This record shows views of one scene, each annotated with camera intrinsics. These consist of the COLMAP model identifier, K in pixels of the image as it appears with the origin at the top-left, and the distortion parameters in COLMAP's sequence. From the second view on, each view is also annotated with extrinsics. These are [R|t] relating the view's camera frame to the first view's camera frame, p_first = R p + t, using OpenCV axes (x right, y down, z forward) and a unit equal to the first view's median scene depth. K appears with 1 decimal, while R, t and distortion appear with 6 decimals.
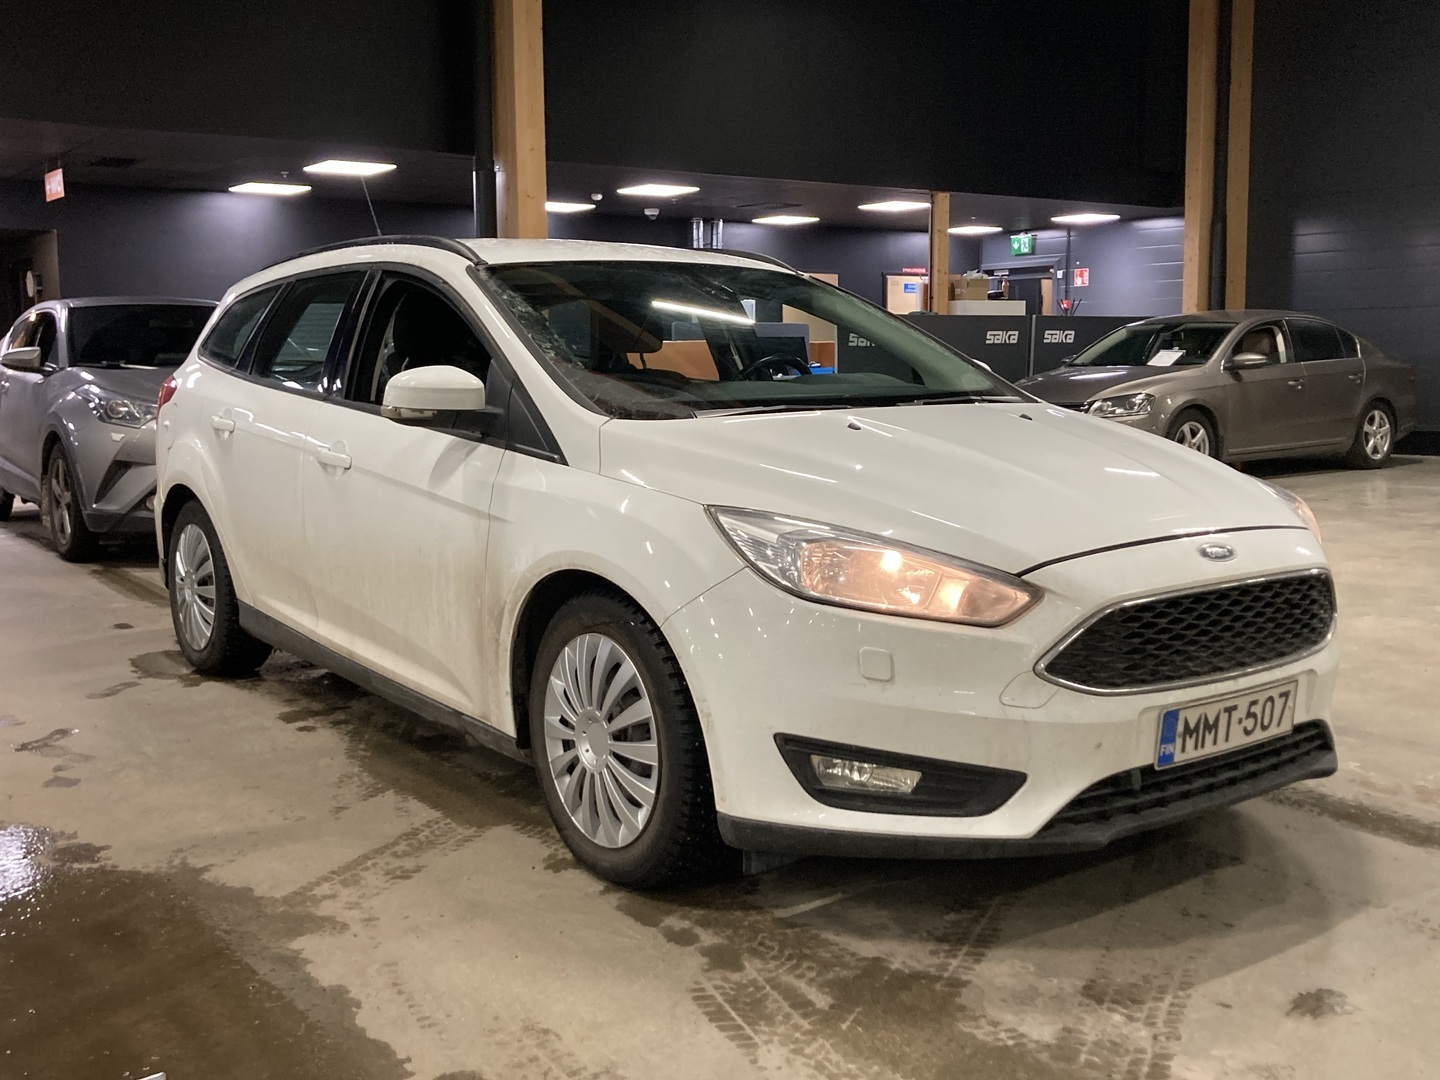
lens RADIAL K [[1482.0, 0, 717.1], [0, 1482.0, 469.5], [0, 0, 1]] dist [0.101072, -0.184525]
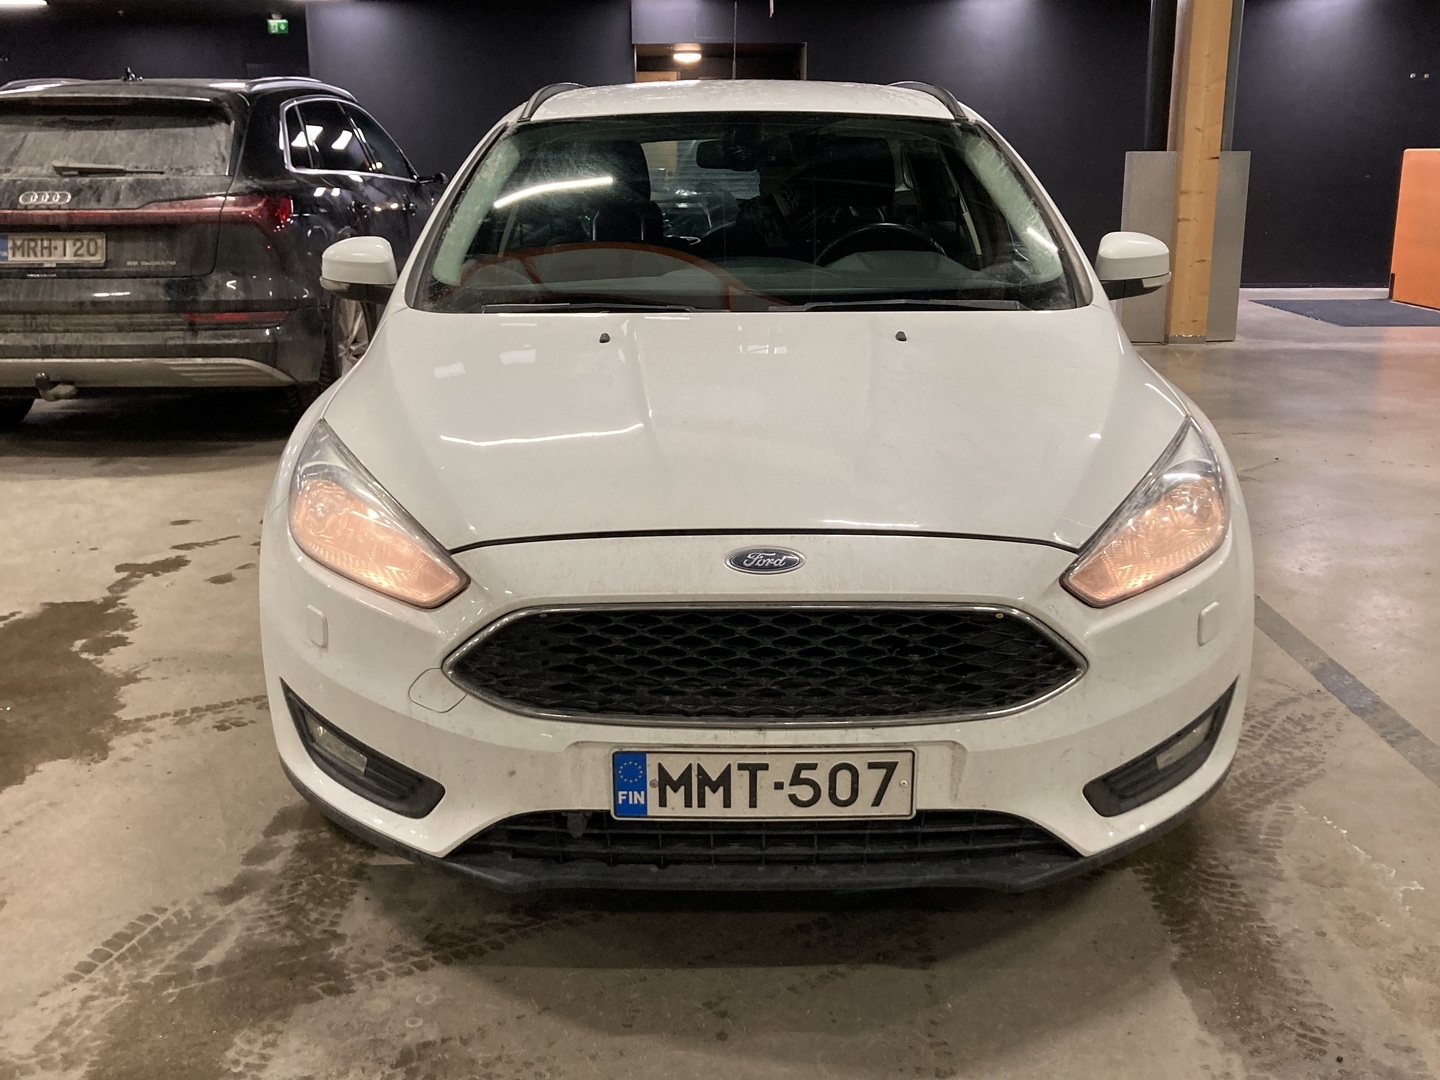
lens RADIAL K [[1482.0, 0, 717.1], [0, 1482.0, 469.5], [0, 0, 1]] dist [0.101072, -0.184525]
pose [[0.800707, 0.130588, -0.584650, 0.752167], [-0.053549, 0.987647, 0.147264, -0.098068], [0.596658, -0.086607, 0.797808, 0.408510]]
